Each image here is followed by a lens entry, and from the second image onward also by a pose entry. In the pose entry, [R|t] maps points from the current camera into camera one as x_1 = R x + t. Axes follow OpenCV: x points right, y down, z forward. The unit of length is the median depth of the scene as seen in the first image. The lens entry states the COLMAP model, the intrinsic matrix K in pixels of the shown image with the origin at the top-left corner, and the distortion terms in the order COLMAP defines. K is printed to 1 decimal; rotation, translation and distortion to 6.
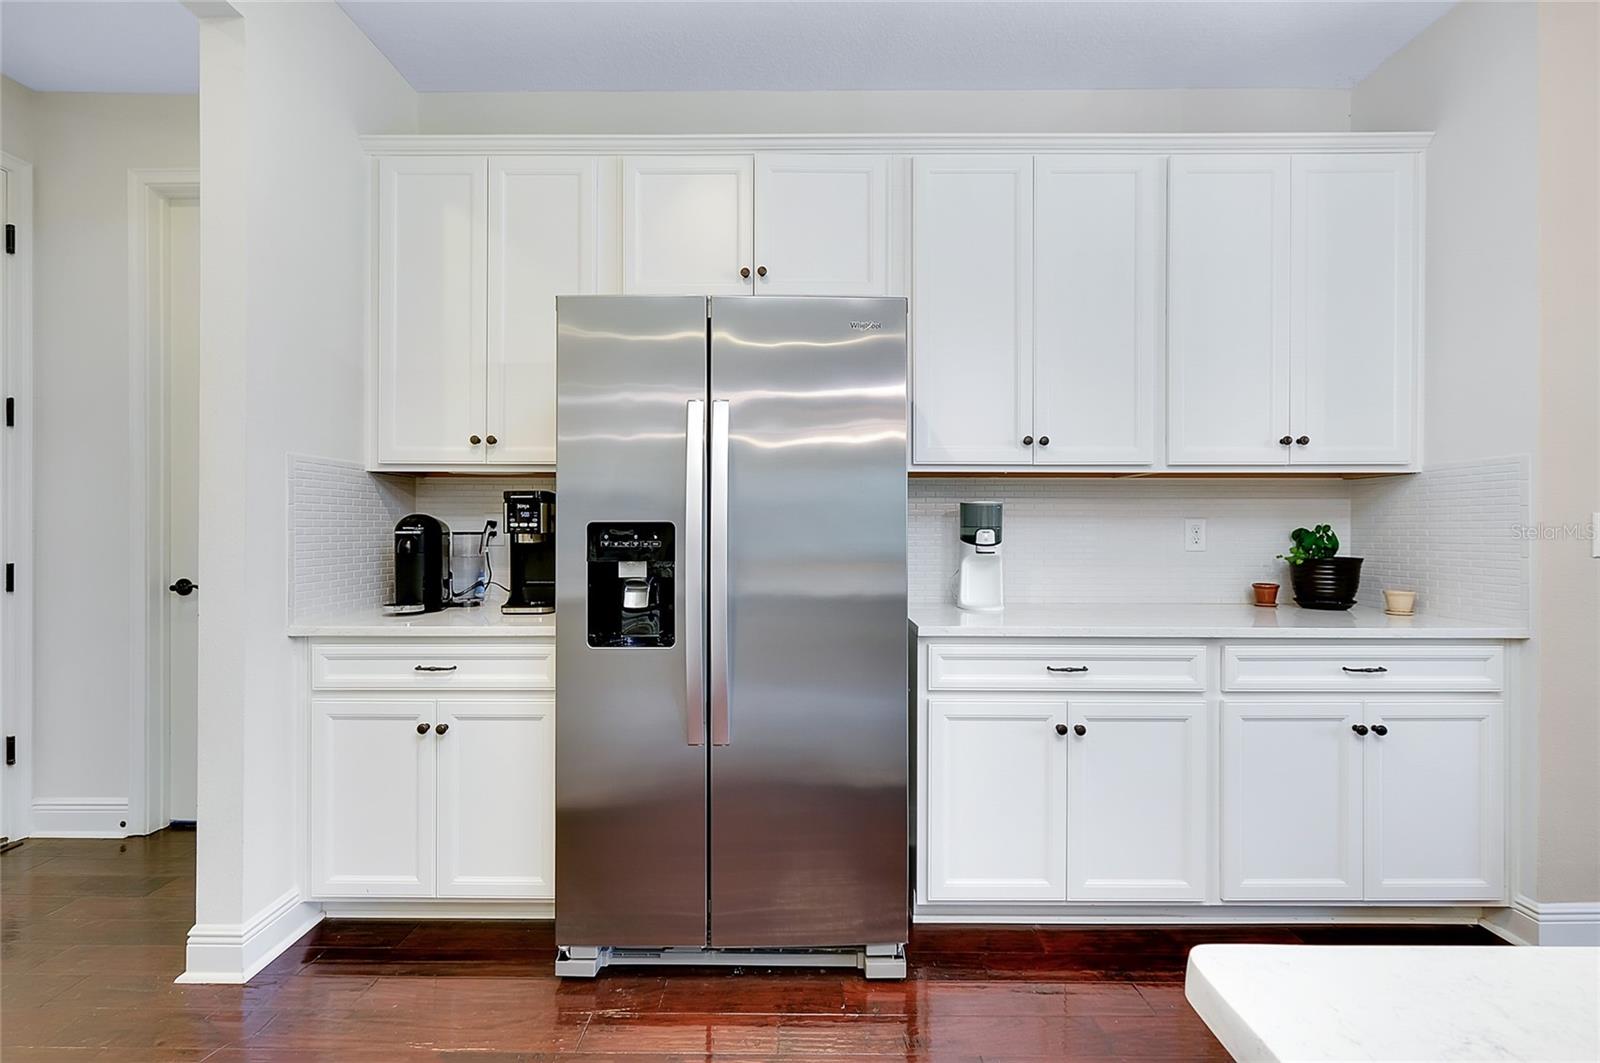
lens RADIAL K [[718.9, 0, 804.9], [0, 718.9, 518.0], [0, 0, 1]] dist [-0.000684, -0.000164]
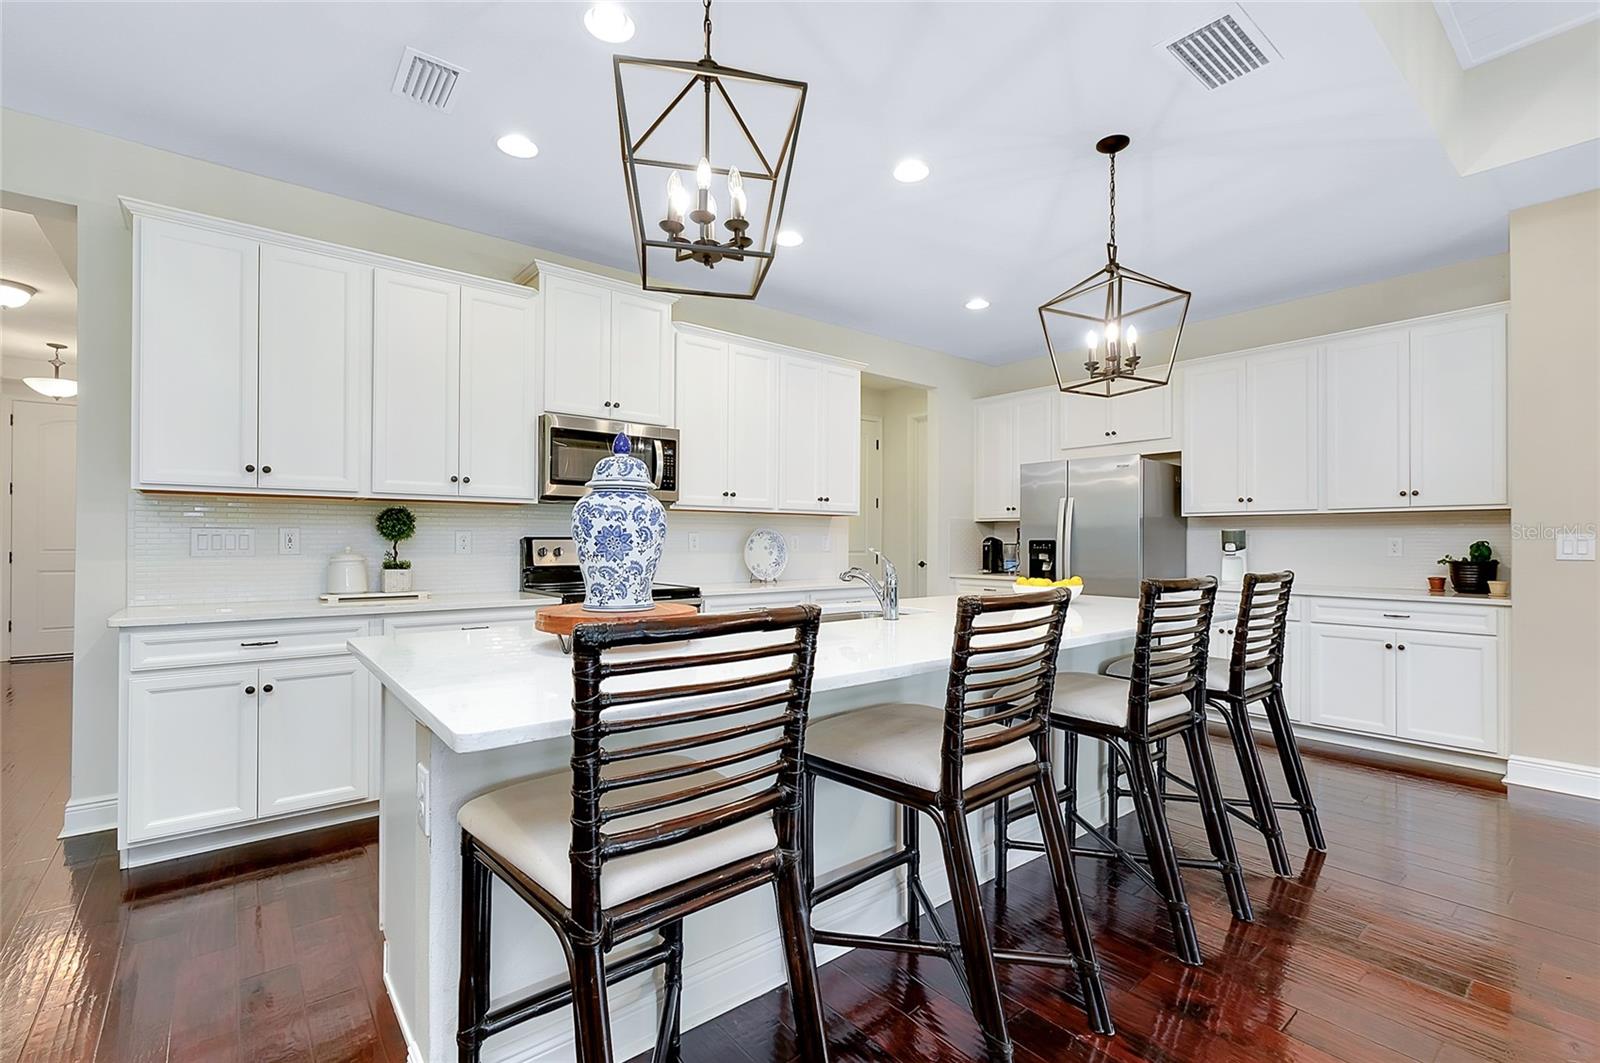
lens RADIAL K [[699.3, 0, 802.3], [0, 699.3, 538.5], [0, 0, 1]] dist [0.001549, 0.000006]
pose [[0.638687, -0.002751, -0.769462, 1.034980], [0.003931, 0.999992, -0.000312, -0.002358], [0.769457, -0.002826, 0.638693, -1.220640]]
